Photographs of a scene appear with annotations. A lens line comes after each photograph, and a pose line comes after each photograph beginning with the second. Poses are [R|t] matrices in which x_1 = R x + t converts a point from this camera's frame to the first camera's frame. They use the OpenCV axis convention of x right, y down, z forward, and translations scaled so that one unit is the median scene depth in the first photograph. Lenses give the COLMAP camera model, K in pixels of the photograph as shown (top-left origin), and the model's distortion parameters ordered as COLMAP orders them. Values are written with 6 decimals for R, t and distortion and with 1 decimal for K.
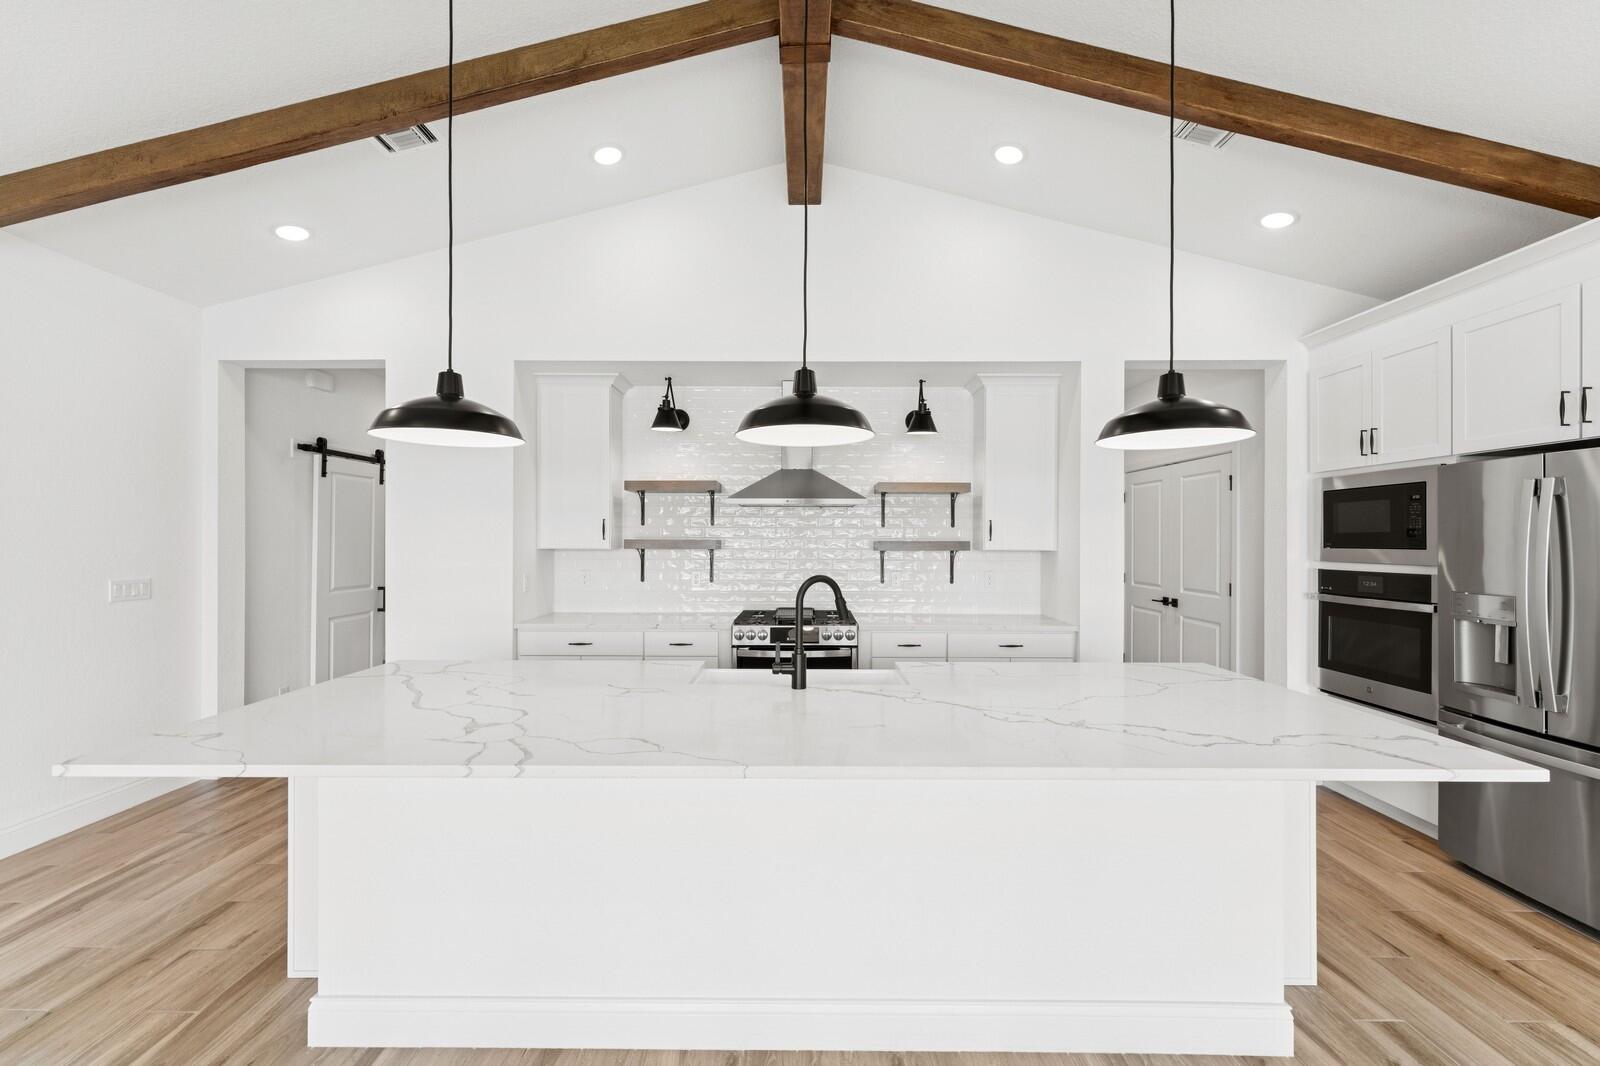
lens RADIAL K [[647.7, 0, 792.2], [0, 647.7, 540.6], [0, 0, 1]] dist [-0.001069, -0.000129]
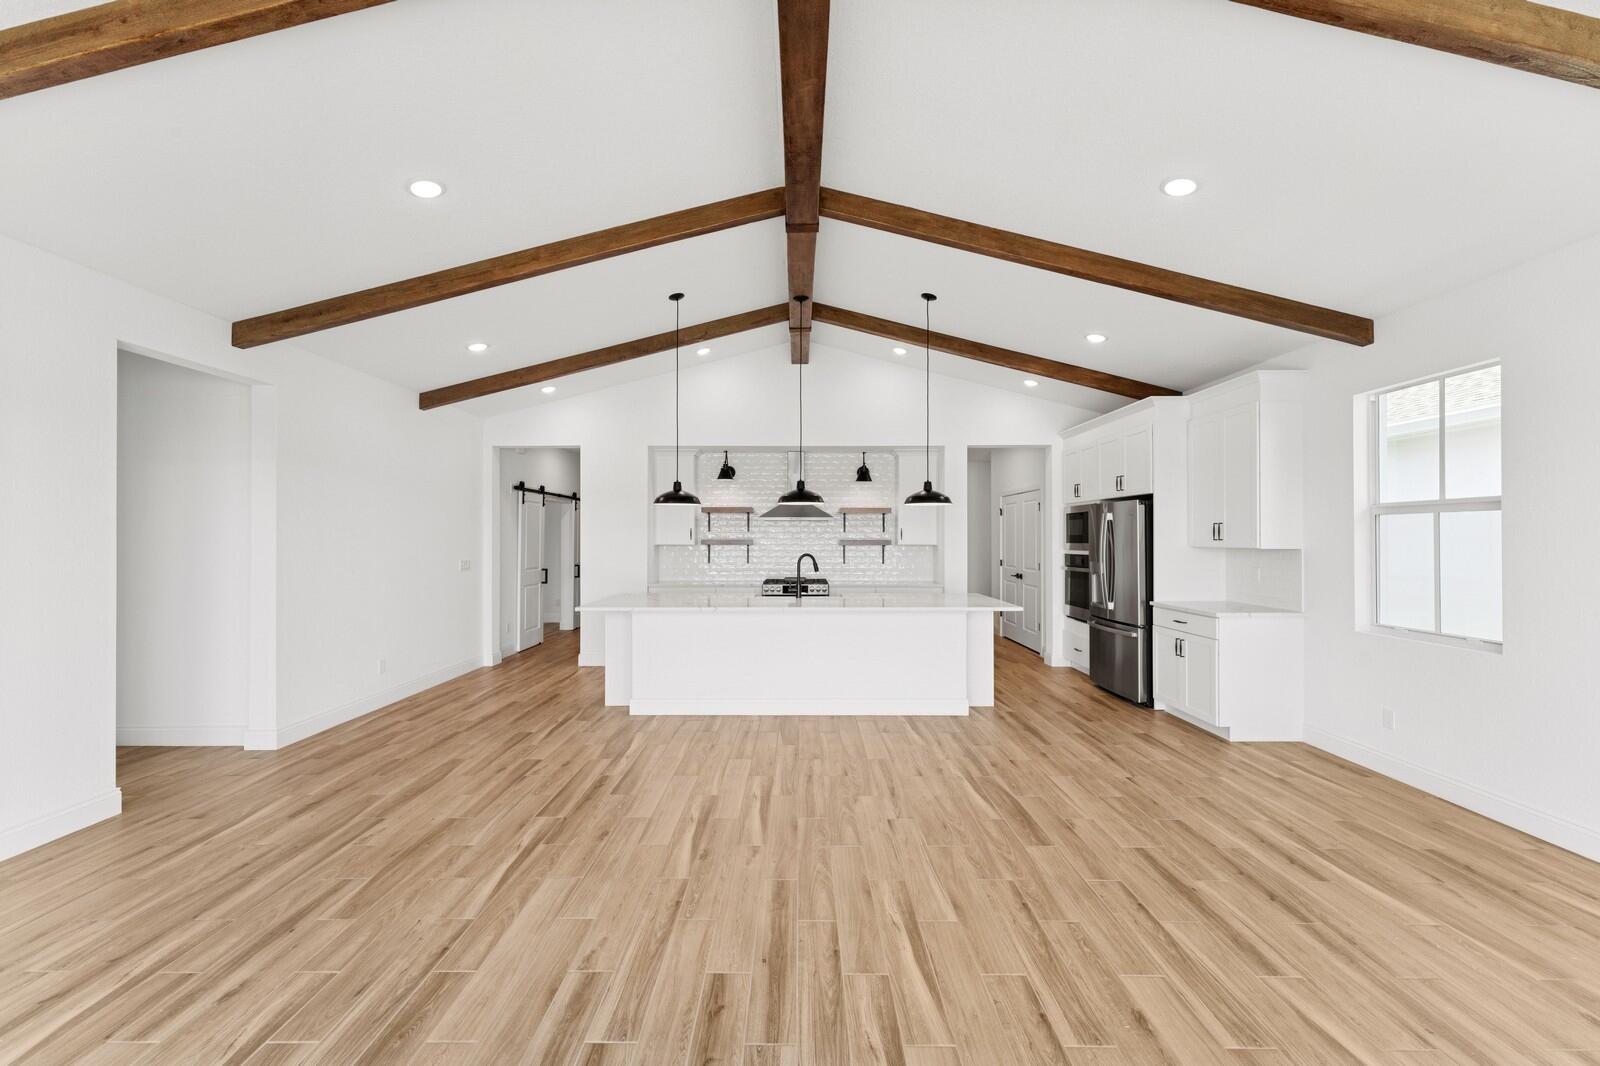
lens RADIAL K [[647.7, 0, 792.2], [0, 647.7, 540.6], [0, 0, 1]] dist [-0.001069, -0.000129]
pose [[0.999988, -0.003017, 0.003835, -0.013089], [0.003017, 0.999995, 0.000037, 0.001837], [-0.003835, -0.000026, 0.999993, -0.911043]]
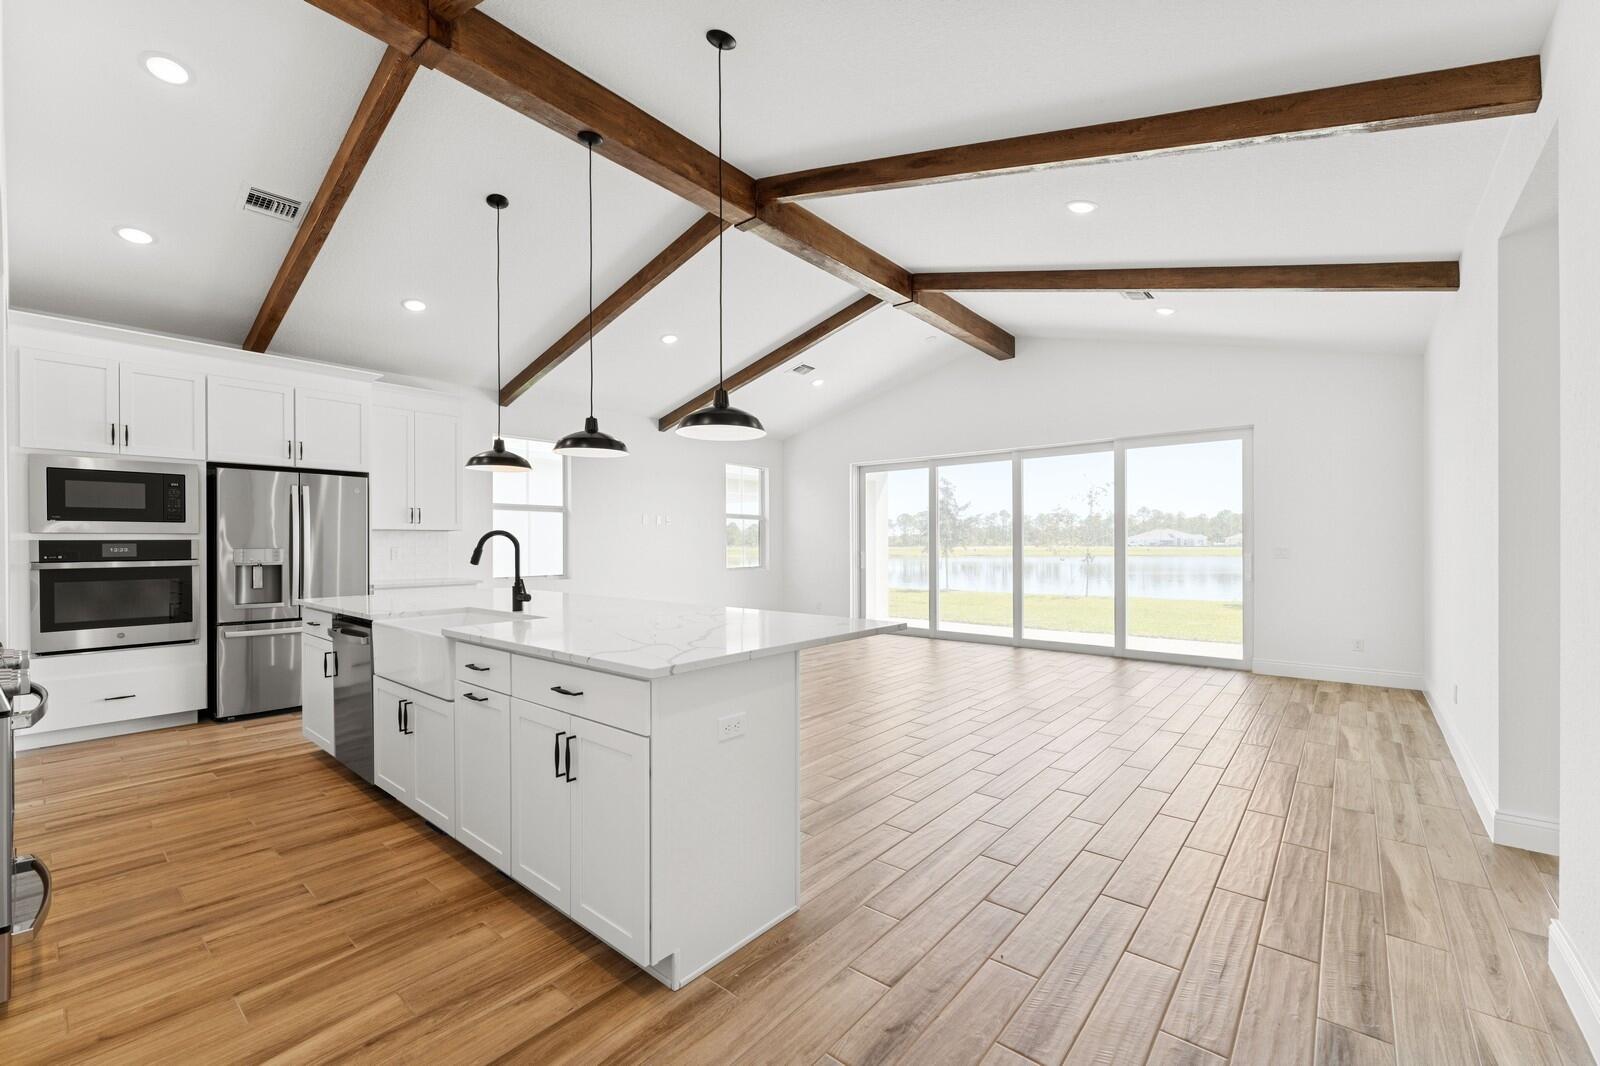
lens RADIAL K [[659.5, 0, 799.8], [0, 659.5, 537.9], [0, 0, 1]] dist [0.000920, -0.000117]
pose [[-0.773869, 0.003068, 0.633338, -0.807368], [0.001389, 0.999994, -0.003147, 0.044522], [-0.633344, -0.001556, -0.773869, 1.013764]]
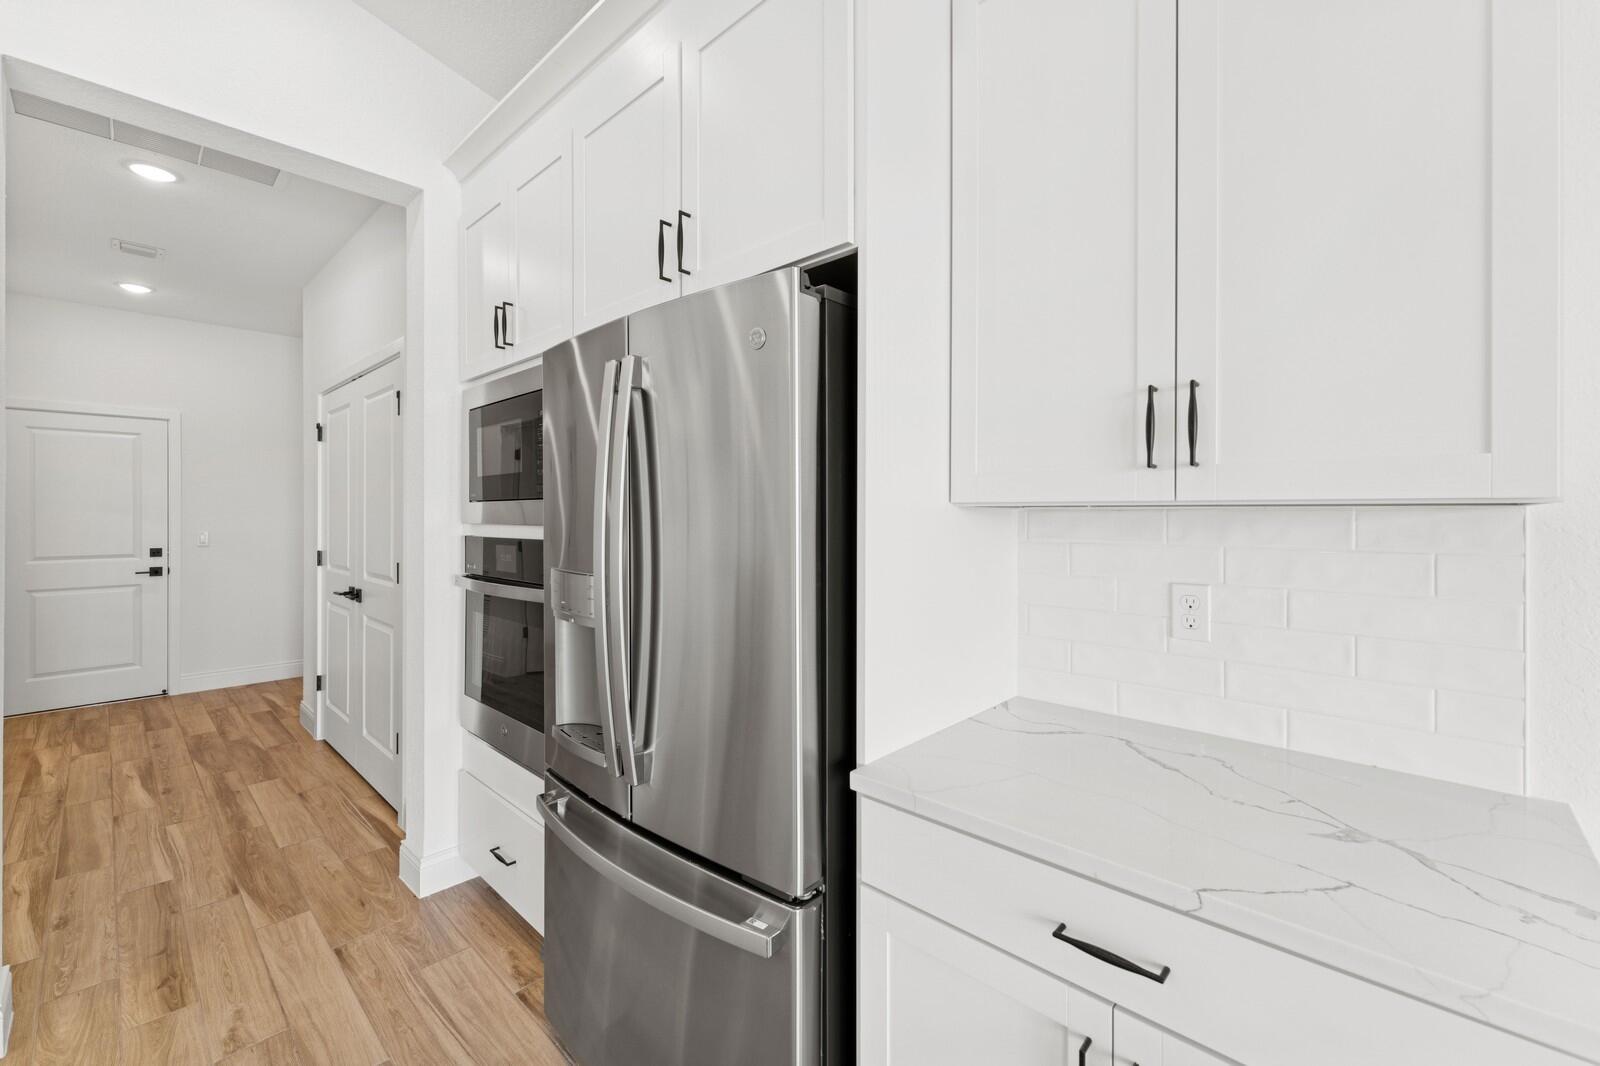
lens RADIAL K [[656.4, 0, 798.7], [0, 656.4, 527.3], [0, 0, 1]] dist [0.001806, 0.000130]
pose [[0.676141, -0.007148, 0.736737, 0.546384], [-0.003249, 0.999914, 0.012683, 0.025653], [-0.736765, -0.010969, 0.676060, 0.329362]]
